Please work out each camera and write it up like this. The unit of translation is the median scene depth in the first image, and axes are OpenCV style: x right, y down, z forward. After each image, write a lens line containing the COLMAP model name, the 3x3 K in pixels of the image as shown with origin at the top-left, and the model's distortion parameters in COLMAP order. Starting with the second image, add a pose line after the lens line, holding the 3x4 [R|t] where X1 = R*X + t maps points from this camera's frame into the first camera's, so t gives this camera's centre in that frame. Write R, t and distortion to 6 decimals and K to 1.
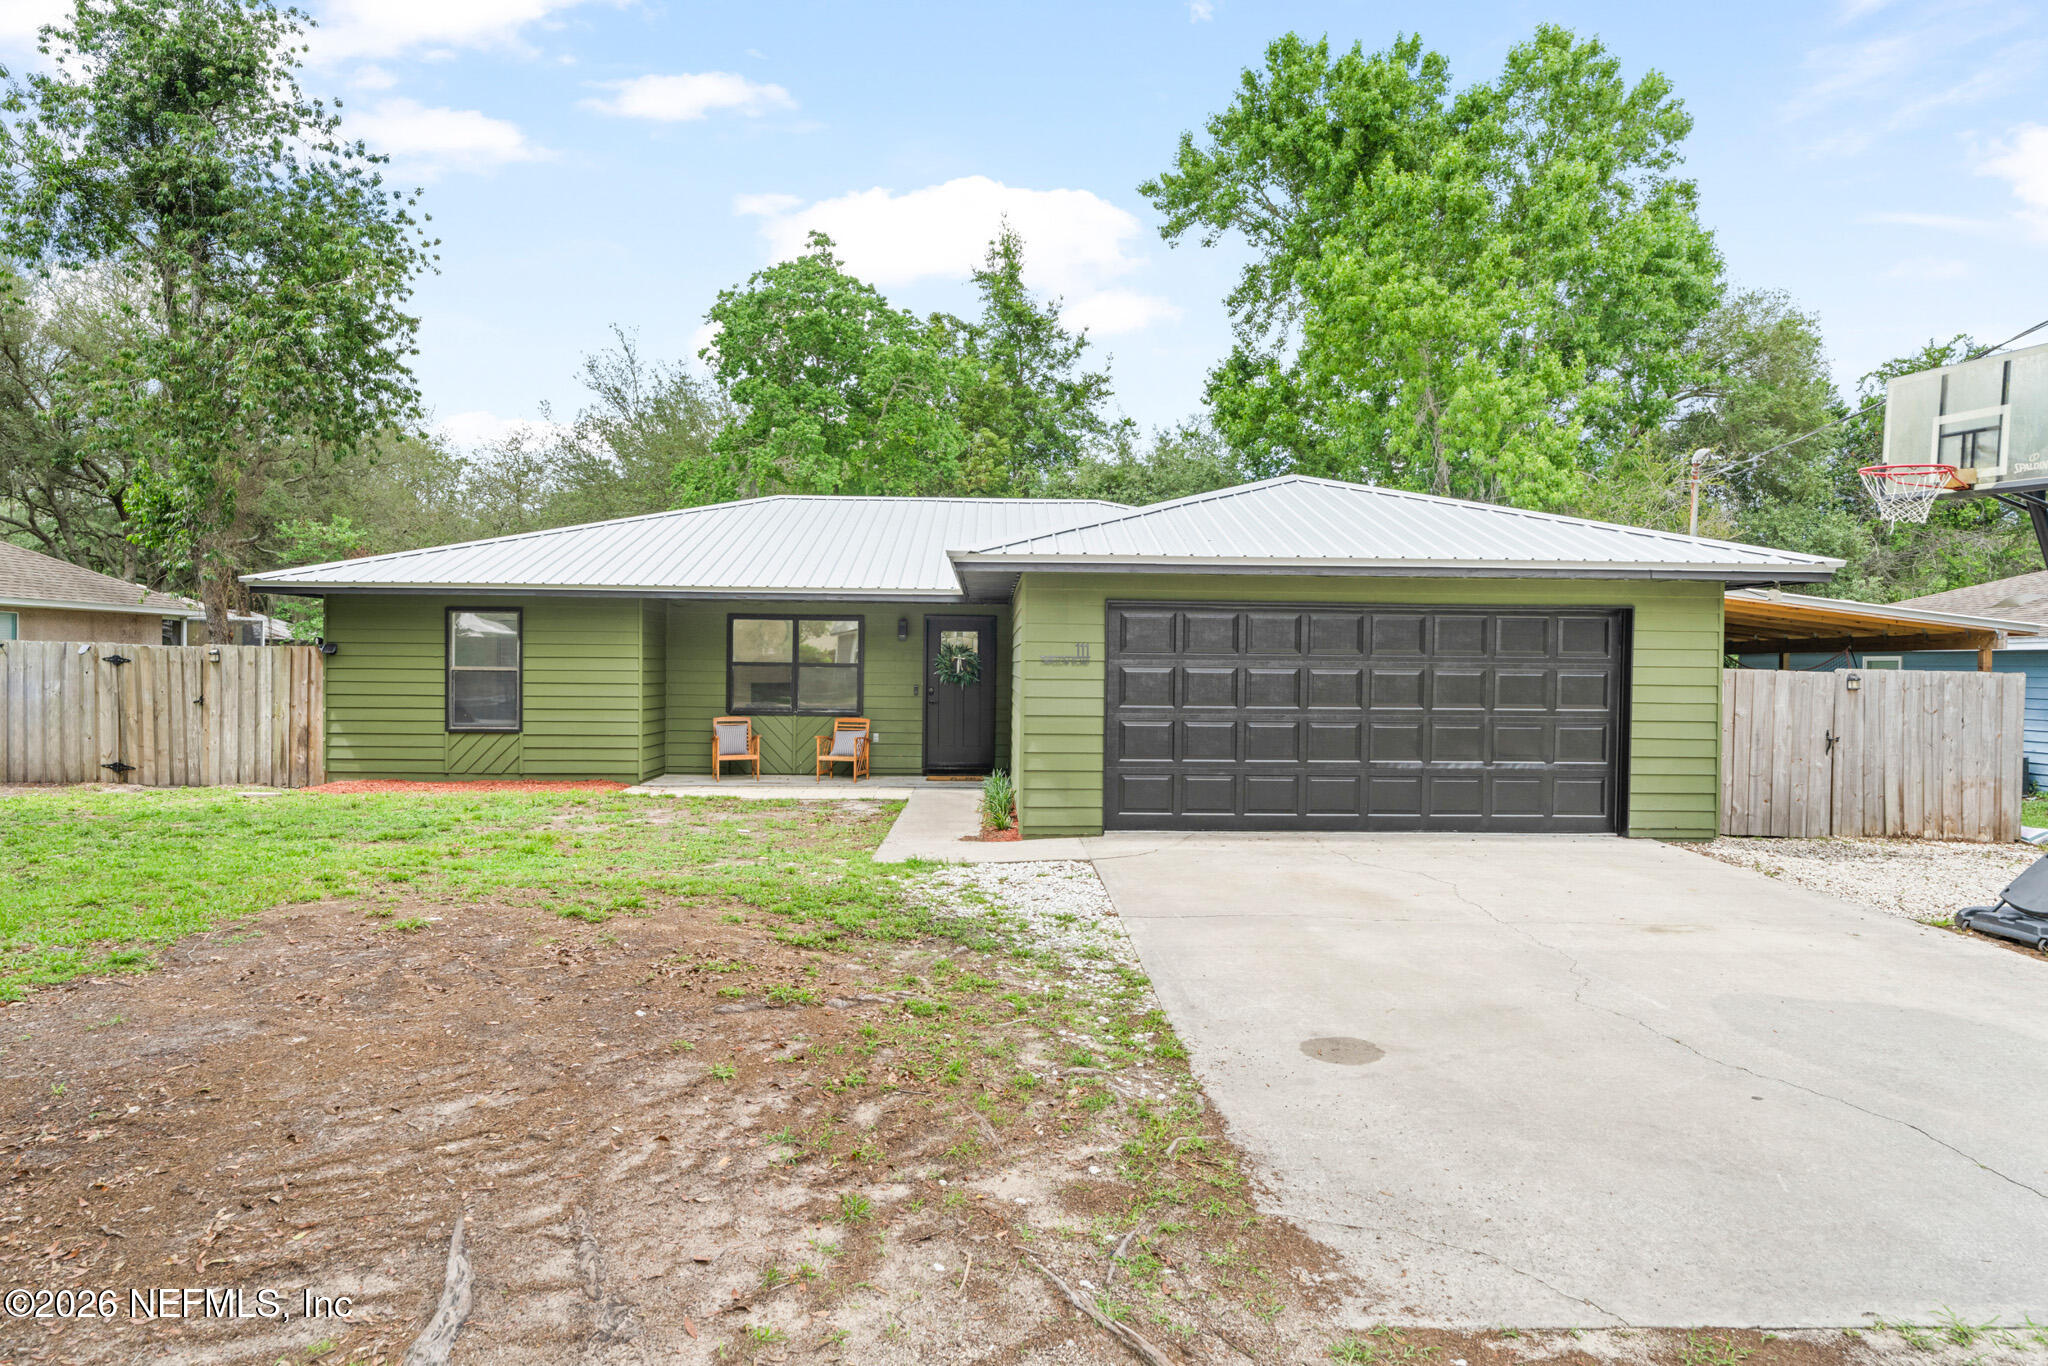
lens RADIAL K [[1229.2, 0, 1021.3], [0, 1229.2, 683.3], [0, 0, 1]] dist [0.005625, -0.004411]
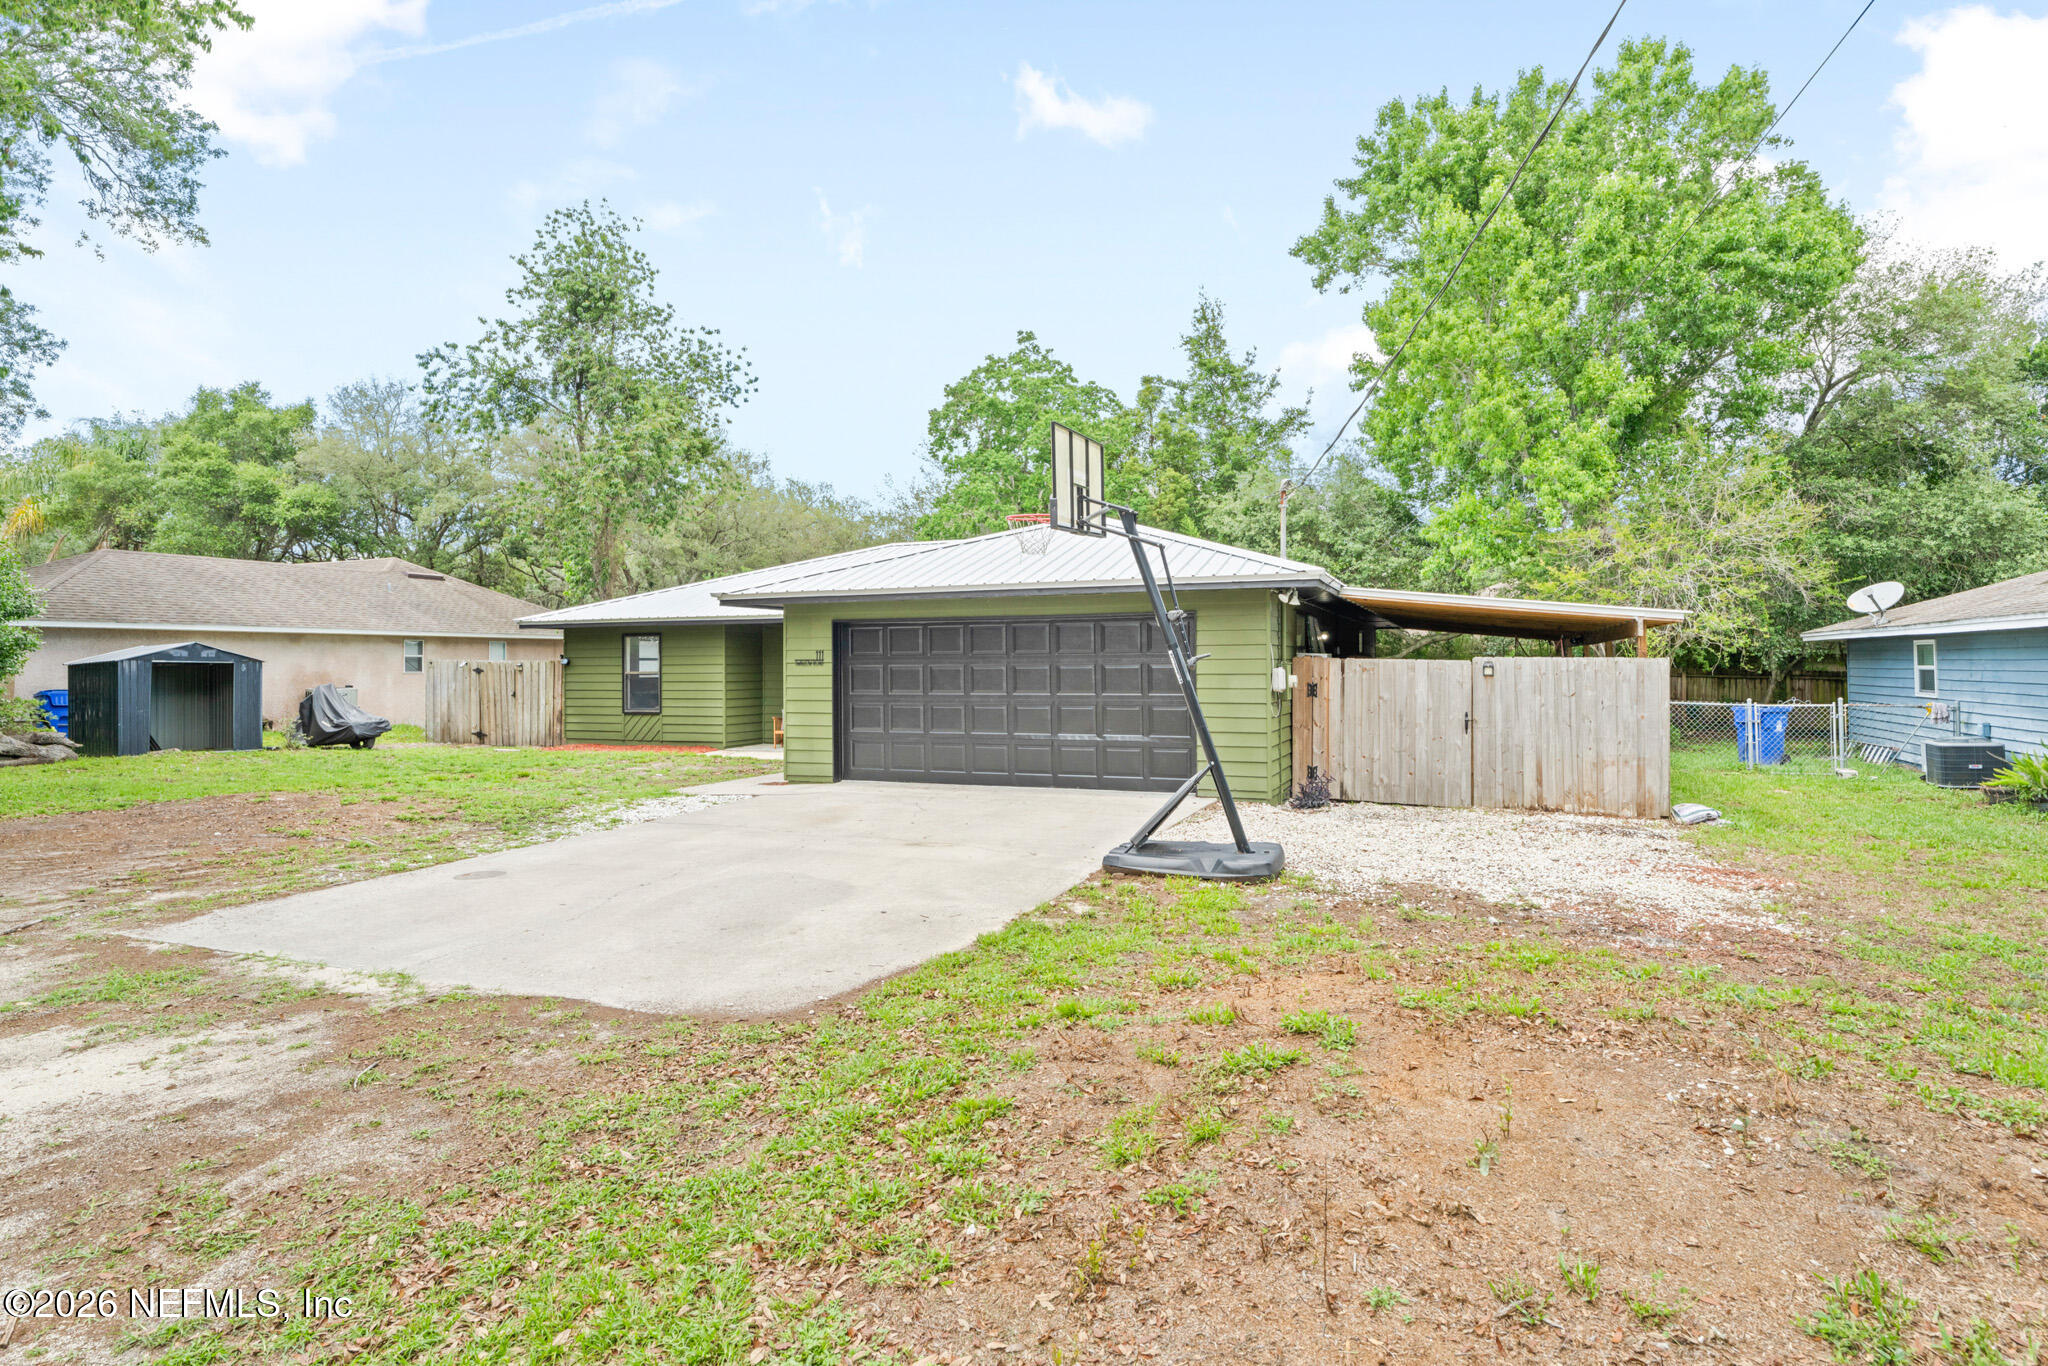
lens RADIAL K [[1084.4, 0, 1016.7], [0, 1084.4, 643.3], [0, 0, 1]] dist [0.005354, 0.000524]
pose [[0.914088, -0.024436, -0.404780, 0.527966], [0.010206, 0.999253, -0.037275, 0.006281], [0.405388, 0.029941, 0.913654, -0.059724]]
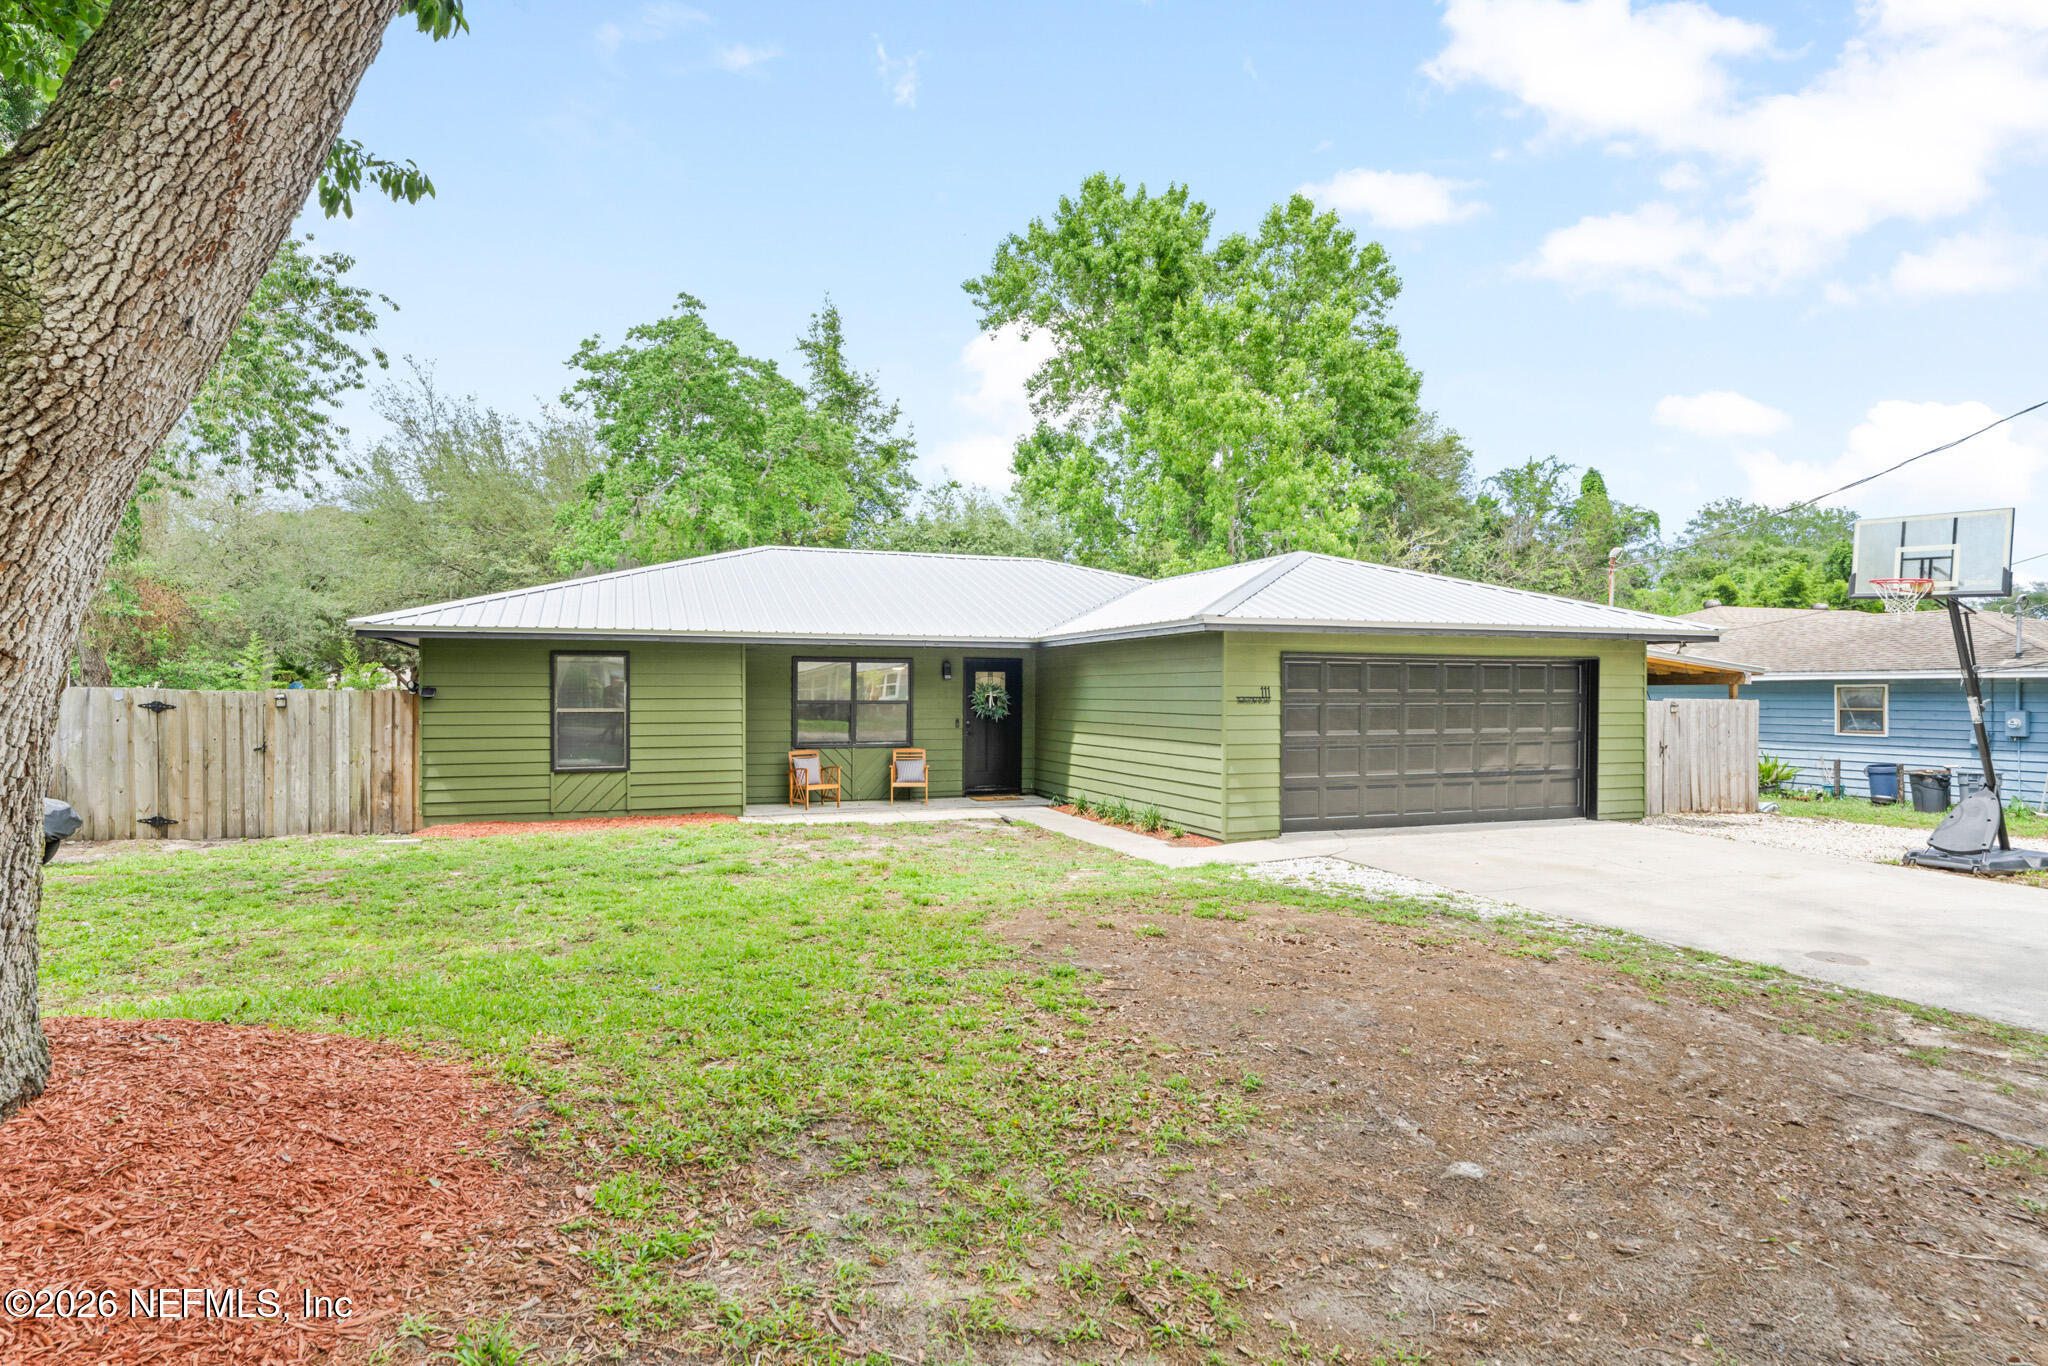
lens RADIAL K [[1103.5, 0, 1026.2], [0, 1103.5, 696.0], [0, 0, 1]] dist [0.000349, 0.000399]
pose [[0.948035, -0.010290, 0.317998, -0.366248], [0.013113, 0.999891, -0.006739, -0.012315], [-0.317894, 0.010559, 0.948067, -0.002001]]
